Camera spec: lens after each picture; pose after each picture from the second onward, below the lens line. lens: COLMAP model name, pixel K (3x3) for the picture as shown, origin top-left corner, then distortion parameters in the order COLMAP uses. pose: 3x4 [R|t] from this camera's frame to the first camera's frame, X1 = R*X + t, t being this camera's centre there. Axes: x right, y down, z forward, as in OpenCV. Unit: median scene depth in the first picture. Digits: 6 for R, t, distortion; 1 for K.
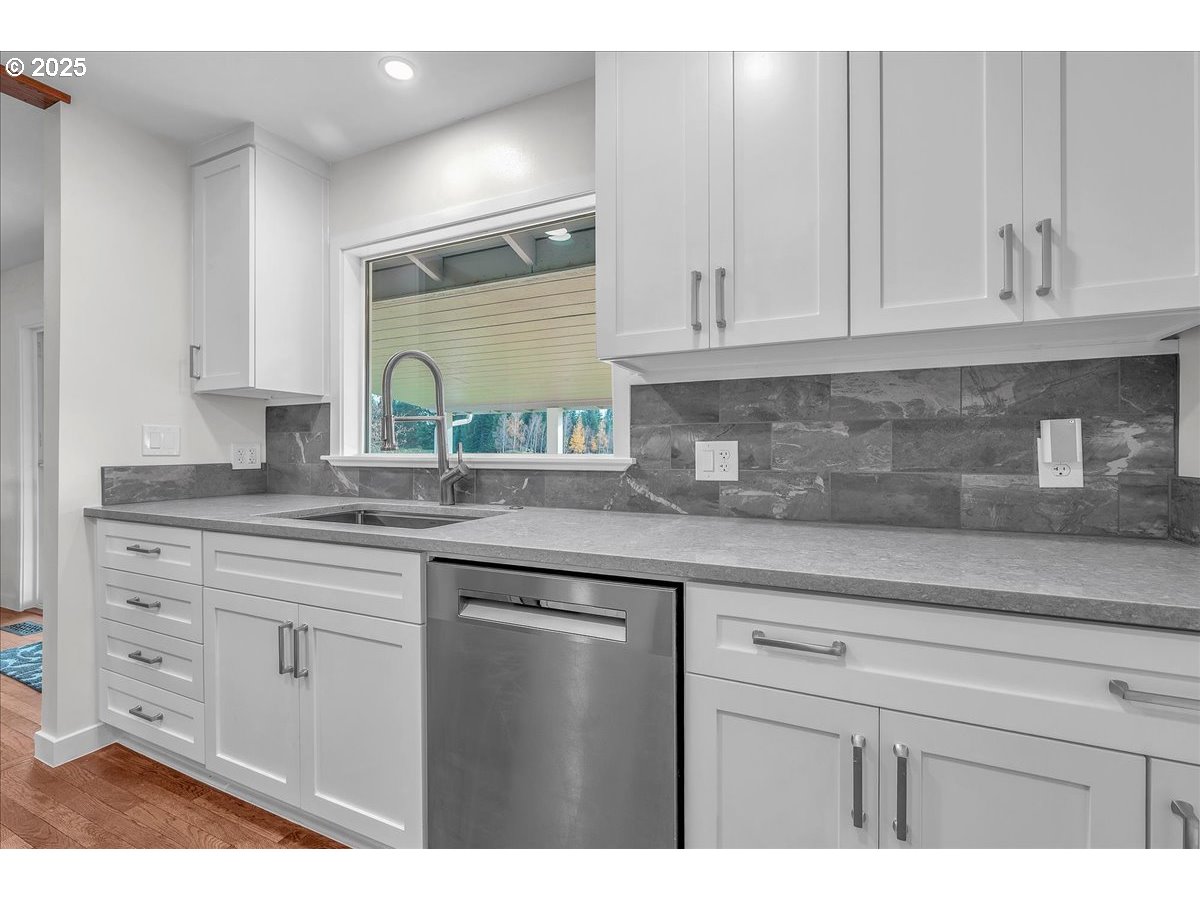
lens RADIAL K [[508.8, 0, 601.1], [0, 508.8, 459.0], [0, 0, 1]] dist [-0.003246, -0.000402]
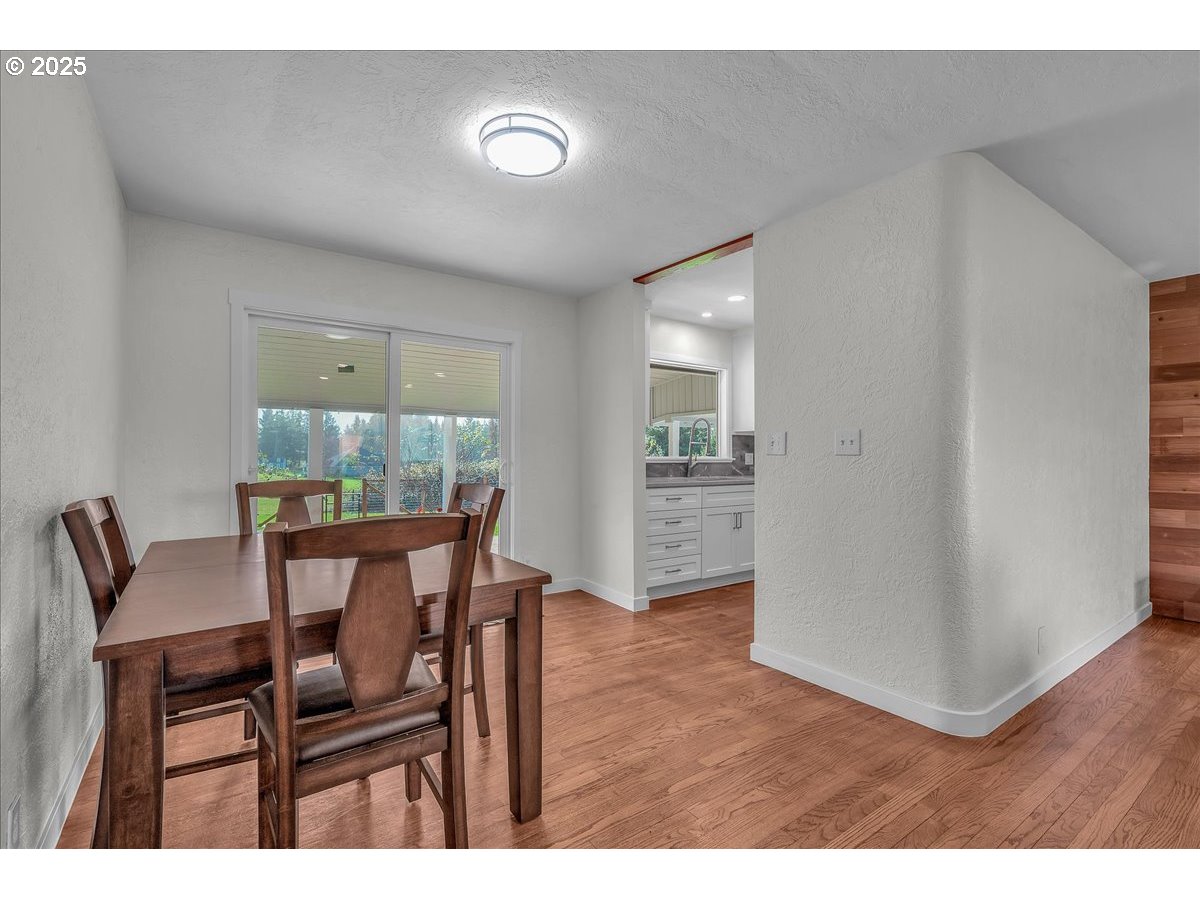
lens RADIAL K [[549.7, 0, 607.5], [0, 549.7, 448.9], [0, 0, 1]] dist [0.000023, -0.000267]
pose [[0.516160, 0.008014, 0.856455, -3.209974], [0.003916, 0.999924, -0.011717, -0.021388], [-0.856484, 0.009402, 0.516089, -0.049506]]
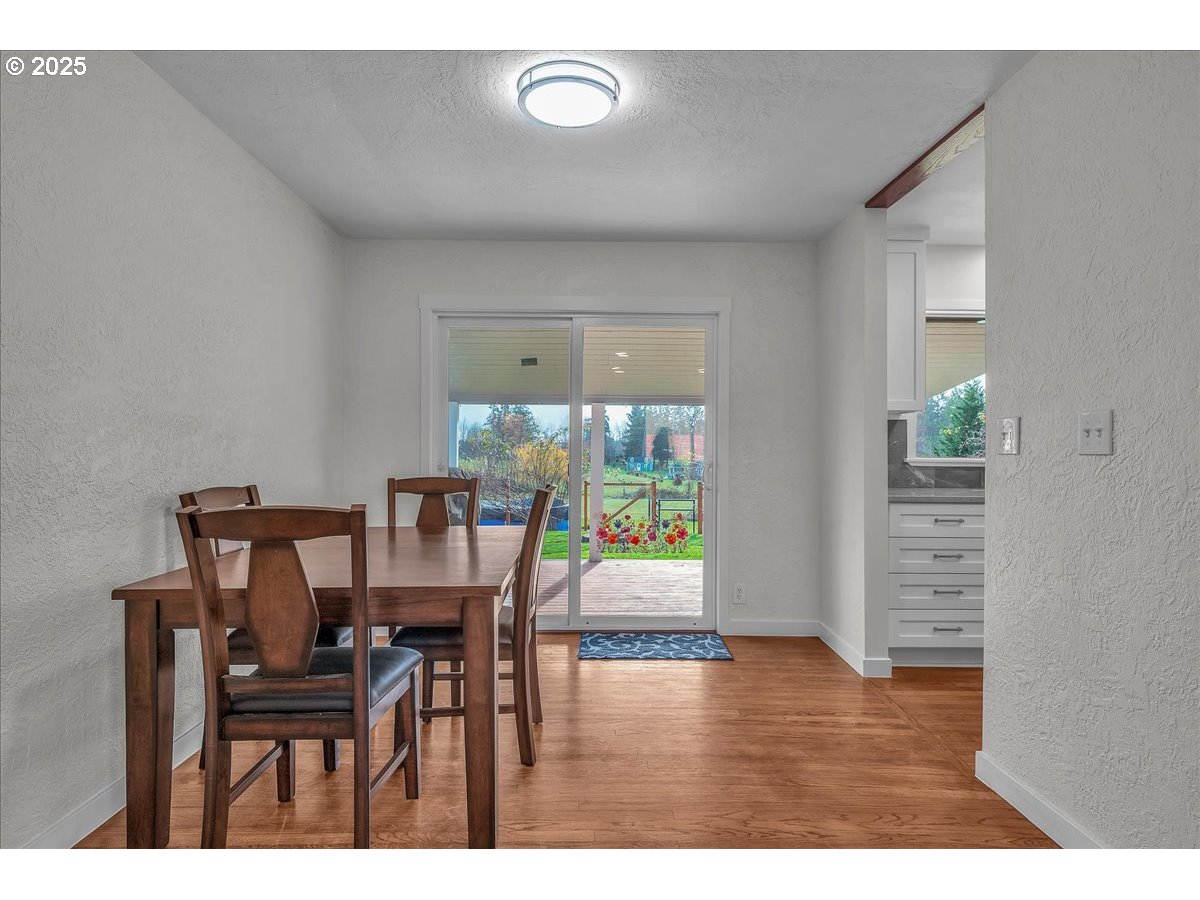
lens RADIAL K [[713.1, 0, 600.0], [0, 713.1, 450.0], [0, 0, 1]] dist [-0.002690, 0.000860]
pose [[0.912634, 0.004323, 0.408755, -2.748359], [-0.000917, 0.999963, -0.008528, -0.016713], [-0.408777, 0.007408, 0.912604, -0.550832]]
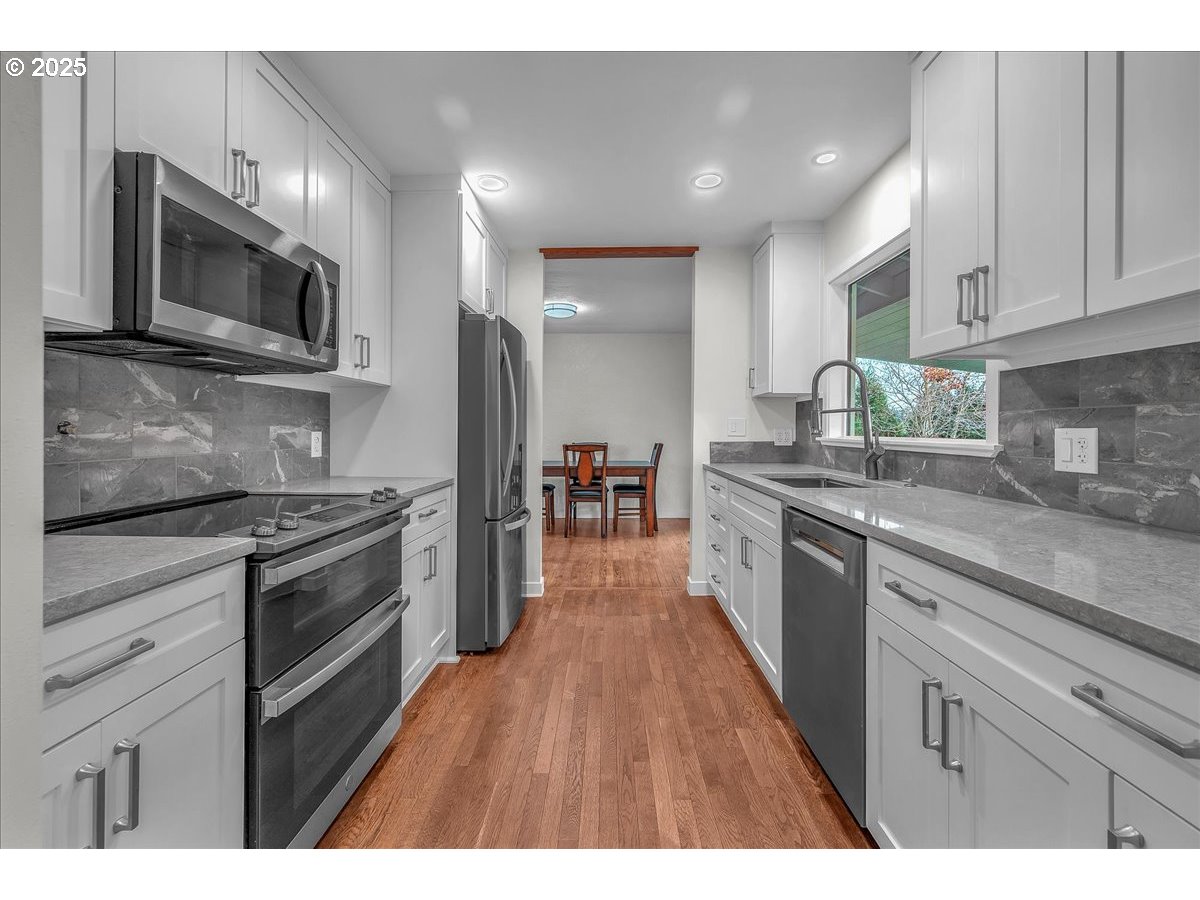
lens RADIAL K [[549.7, 0, 607.5], [0, 549.7, 448.9], [0, 0, 1]] dist [0.000023, -0.000267]
pose [[0.391928, 0.033711, -0.919378, 0.768133], [-0.015771, 0.999428, 0.029923, -0.014038], [0.919861, 0.002772, 0.392235, -0.127930]]
